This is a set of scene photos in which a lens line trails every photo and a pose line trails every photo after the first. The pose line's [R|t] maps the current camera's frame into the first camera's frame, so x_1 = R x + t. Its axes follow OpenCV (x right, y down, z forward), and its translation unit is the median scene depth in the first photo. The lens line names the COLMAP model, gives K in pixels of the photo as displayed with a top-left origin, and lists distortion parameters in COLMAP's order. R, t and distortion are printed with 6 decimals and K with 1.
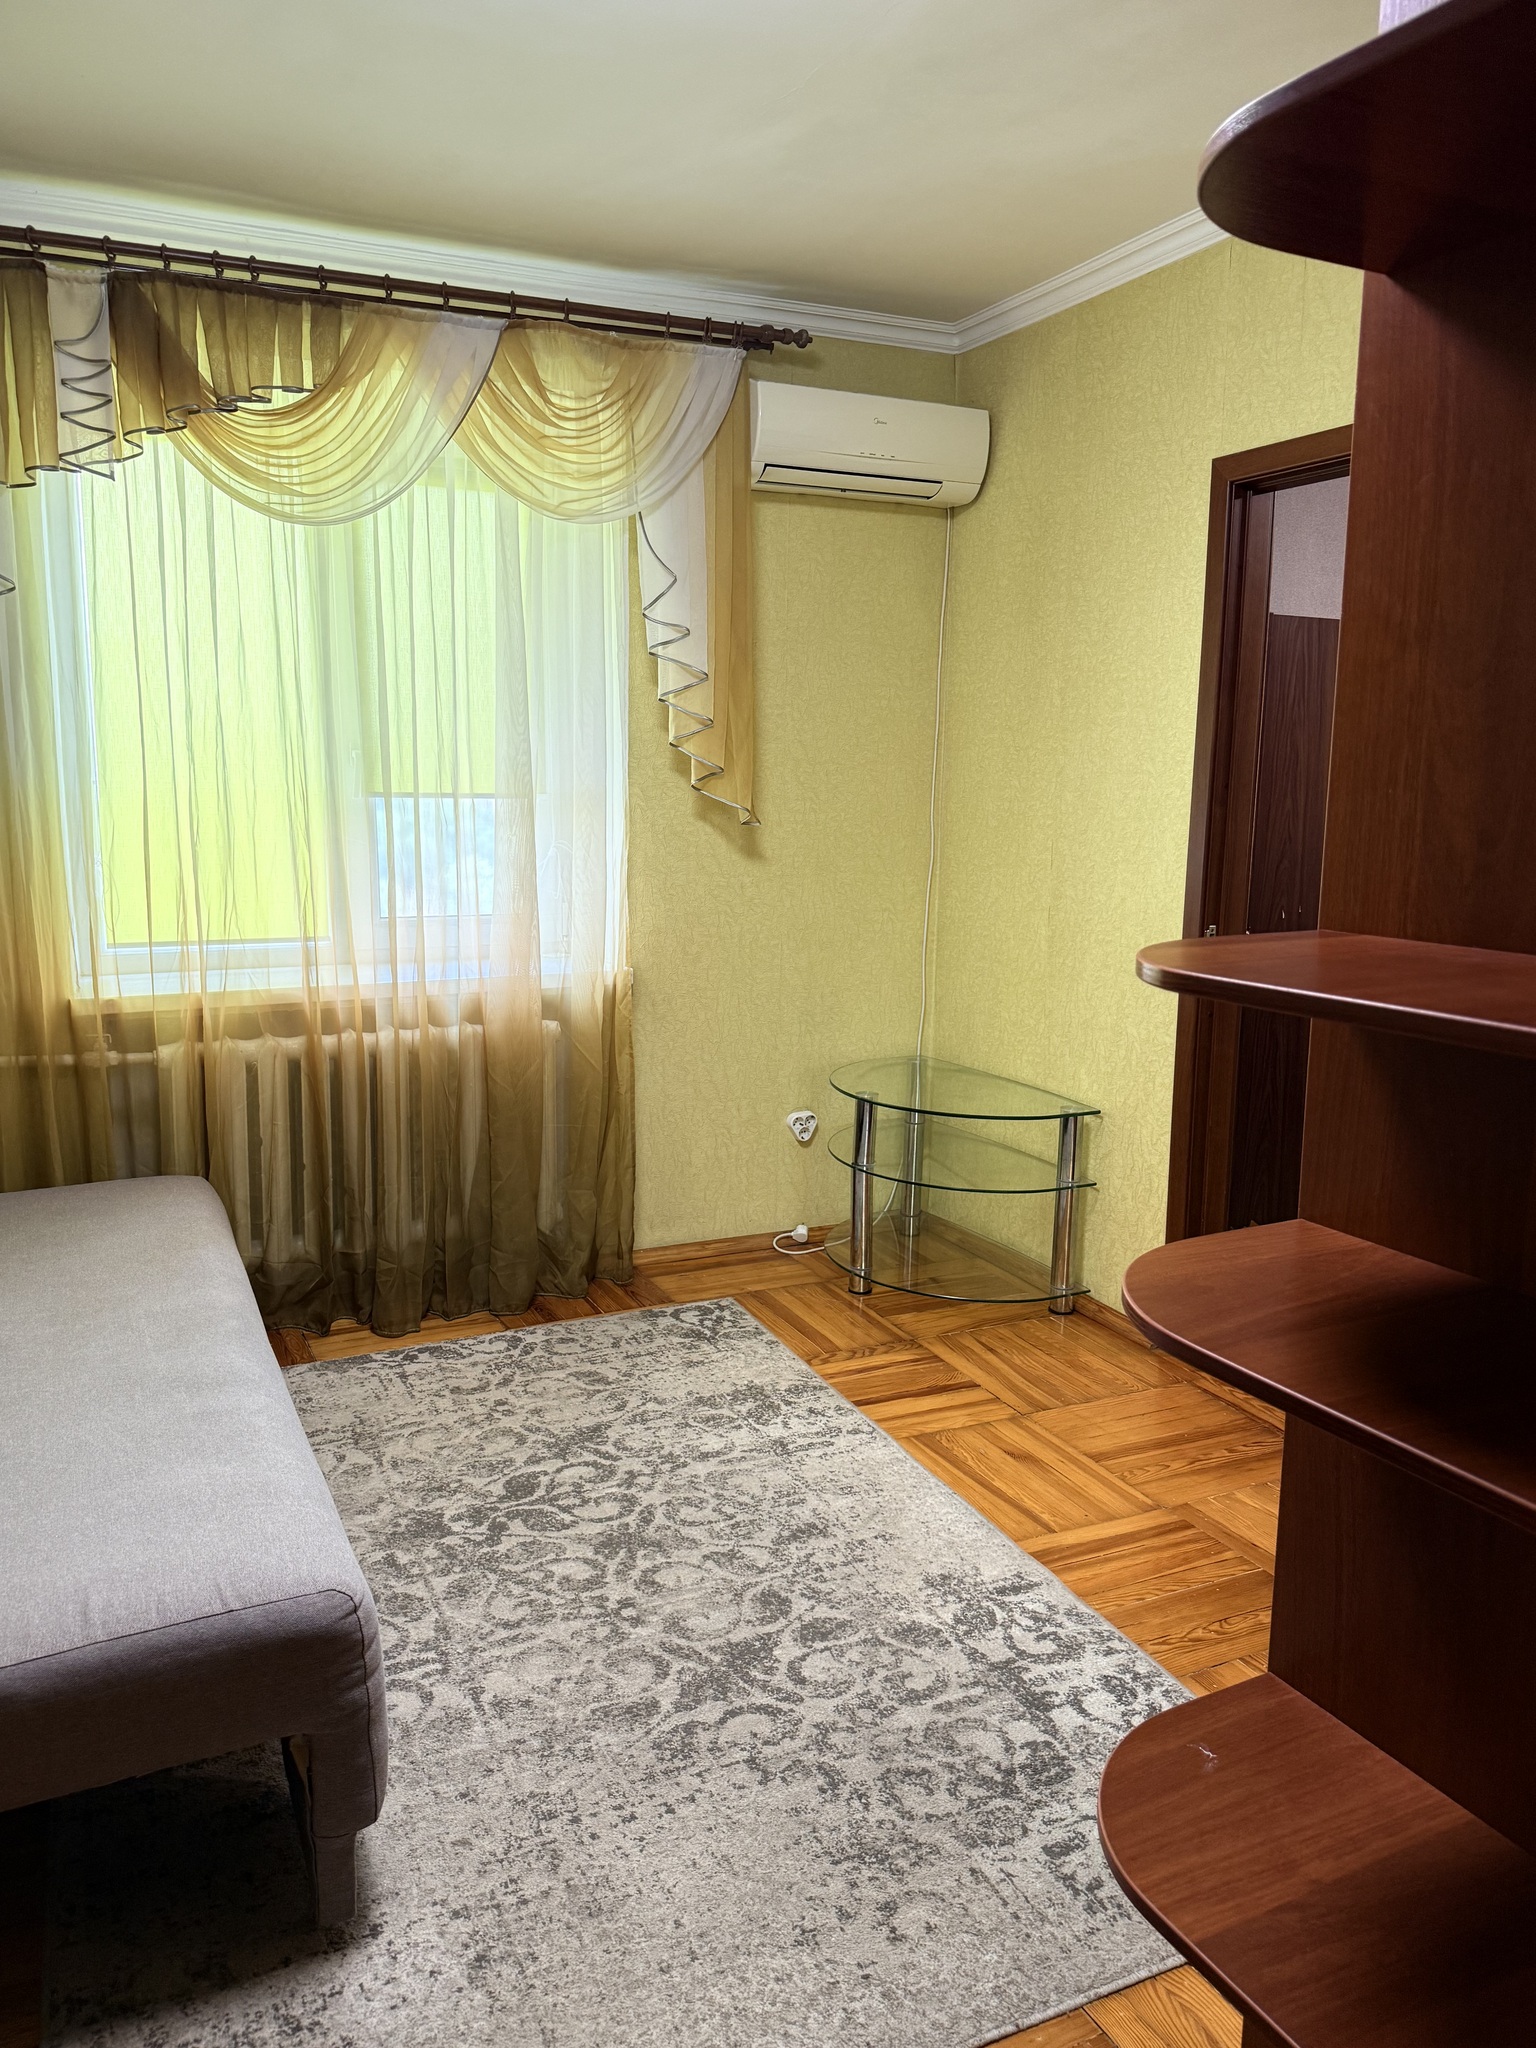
lens RADIAL K [[1505.9, 0, 752.1], [0, 1505.9, 1012.7], [0, 0, 1]] dist [0.023129, -0.032682]
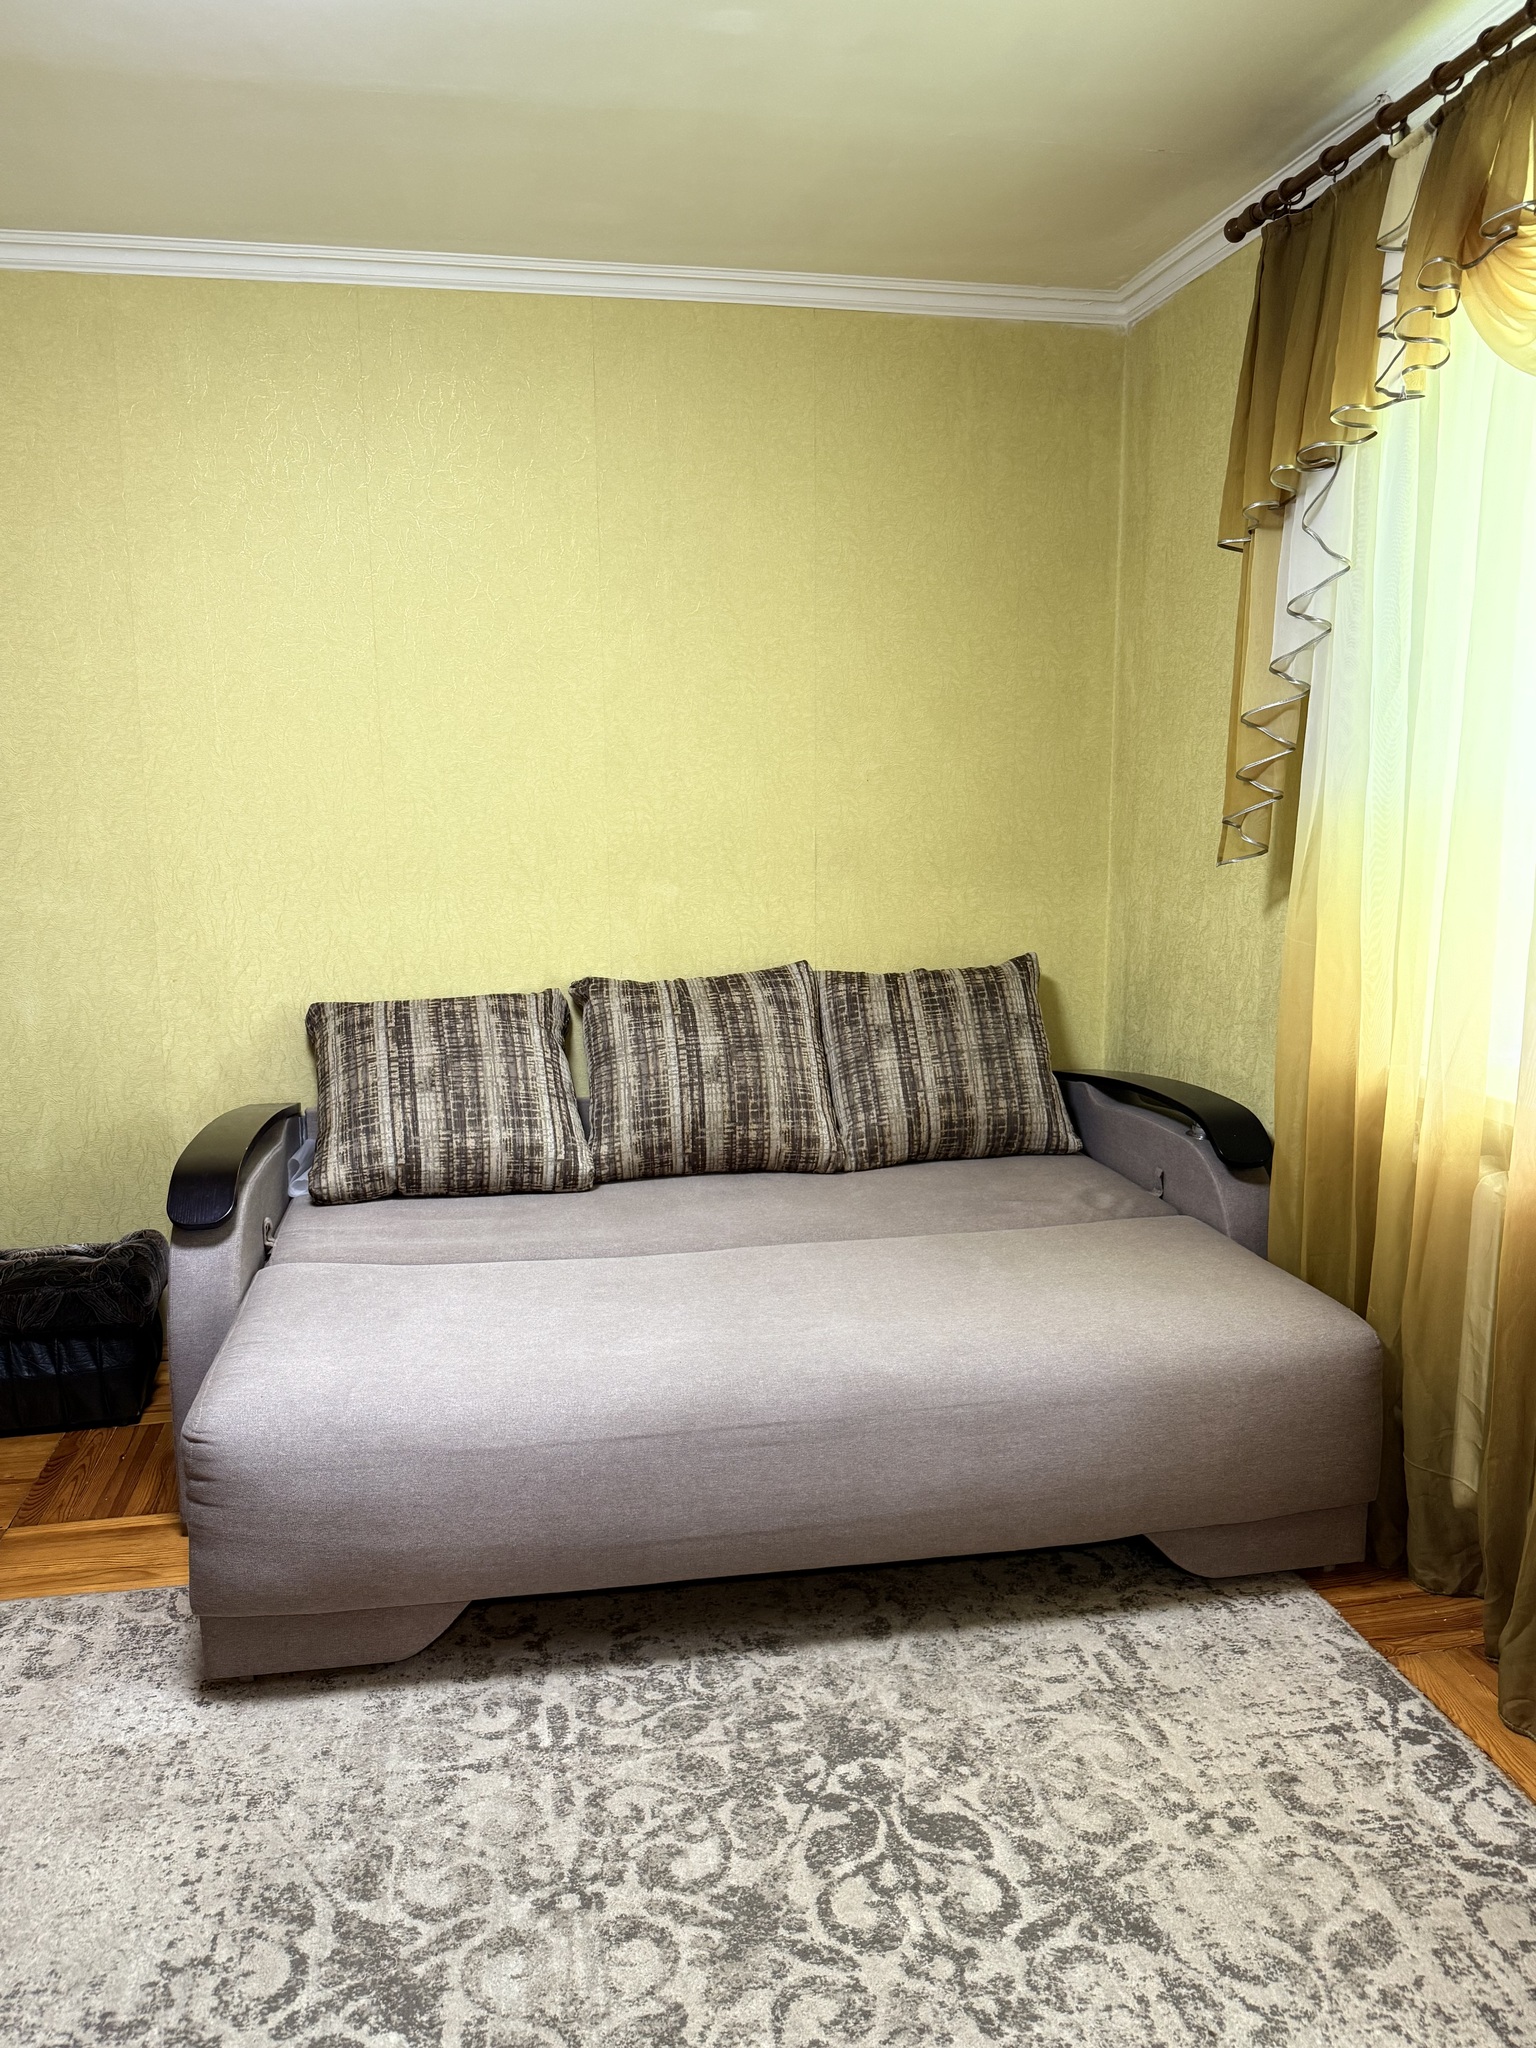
lens RADIAL K [[1505.9, 0, 747.6], [0, 1505.9, 1020.2], [0, 0, 1]] dist [0.023129, -0.032682]
pose [[-0.259824, 0.142796, -0.955040, 0.524808], [-0.149519, 0.971130, 0.185880, -0.171817], [0.954010, 0.191092, -0.230972, 1.122167]]
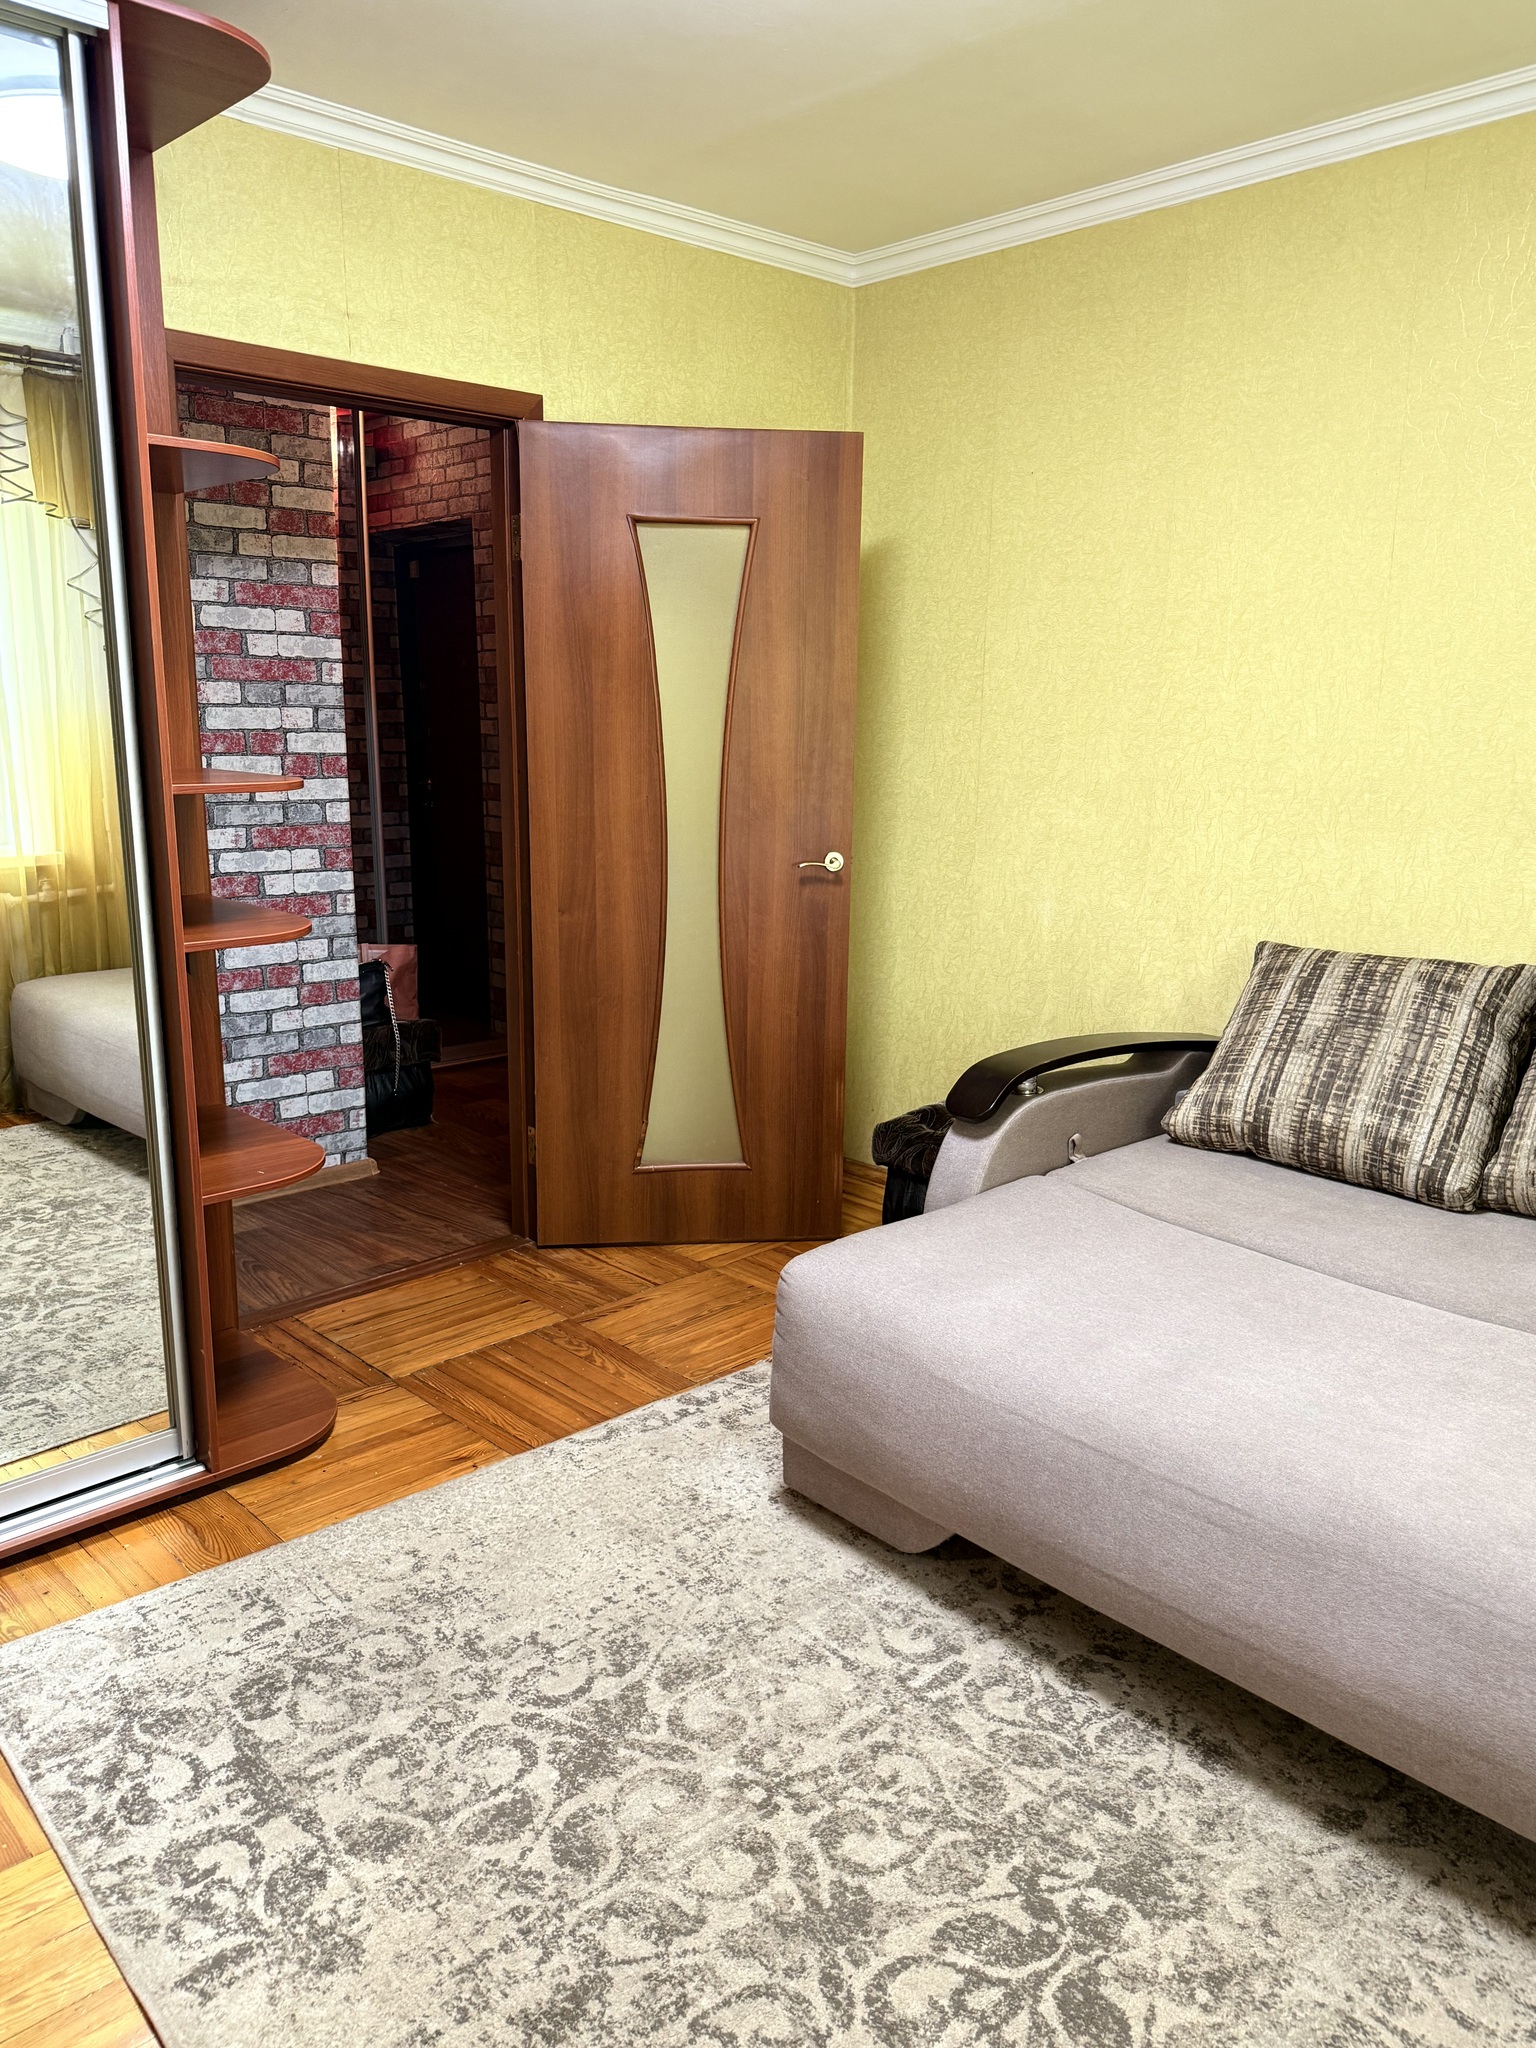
lens RADIAL K [[1505.9, 0, 765.2], [0, 1505.9, 1026.6], [0, 0, 1]] dist [0.023129, -0.032682]
pose [[-0.952966, 0.048254, -0.299212, 0.123553], [-0.064210, 0.932690, 0.354918, -0.241855], [0.296198, 0.357437, -0.885723, 1.485162]]
